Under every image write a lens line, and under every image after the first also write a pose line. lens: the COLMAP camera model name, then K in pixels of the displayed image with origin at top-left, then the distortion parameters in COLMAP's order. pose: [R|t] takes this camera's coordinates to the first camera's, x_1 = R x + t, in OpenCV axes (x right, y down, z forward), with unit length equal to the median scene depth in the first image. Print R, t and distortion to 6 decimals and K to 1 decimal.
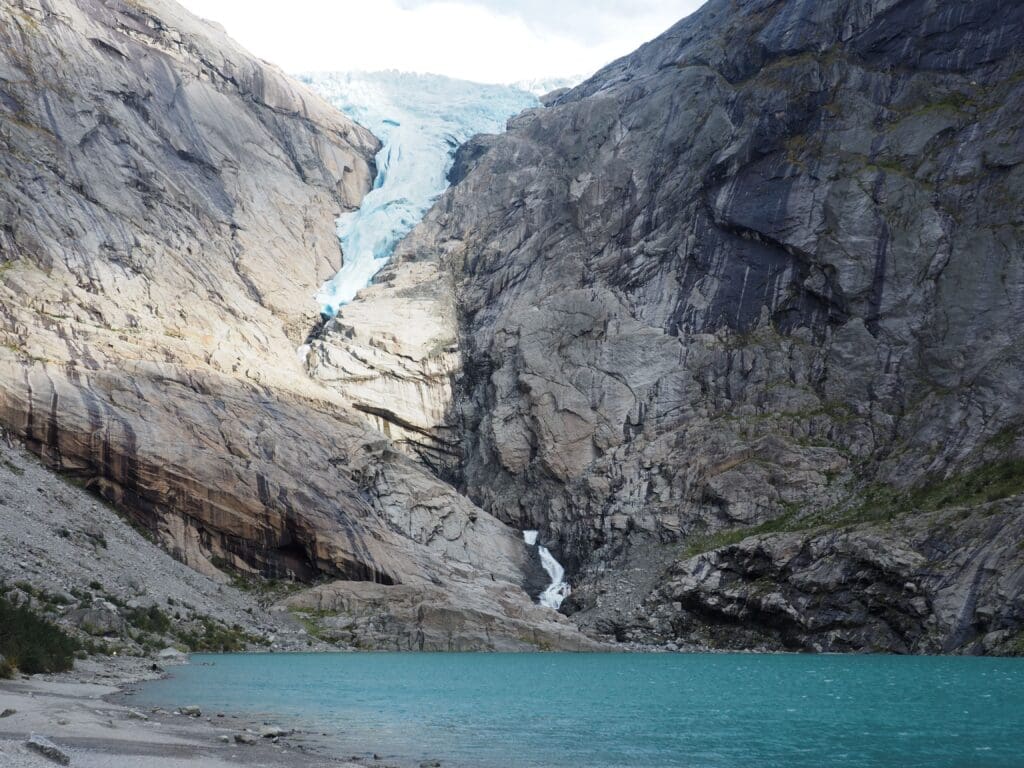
lens RADIAL K [[1348.1, 0, 513.0], [0, 1348.1, 383.3], [0, 0, 1]] dist [0.008437, 0.000000]
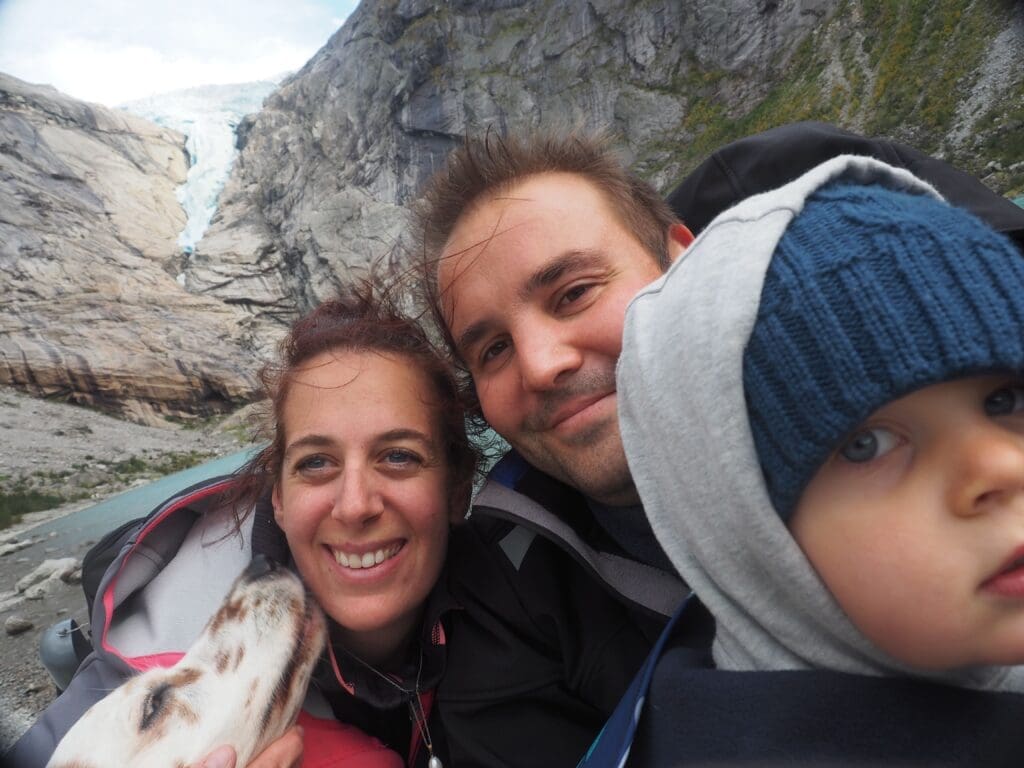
lens RADIAL K [[1348.1, 0, 511.9], [0, 1348.1, 384.2], [0, 0, 1]] dist [0.008437, 0.000000]
pose [[0.921529, -0.318736, 0.221793, -0.189480], [0.261200, 0.931453, 0.253317, -0.209285], [-0.287331, -0.175507, 0.941615, -0.632485]]
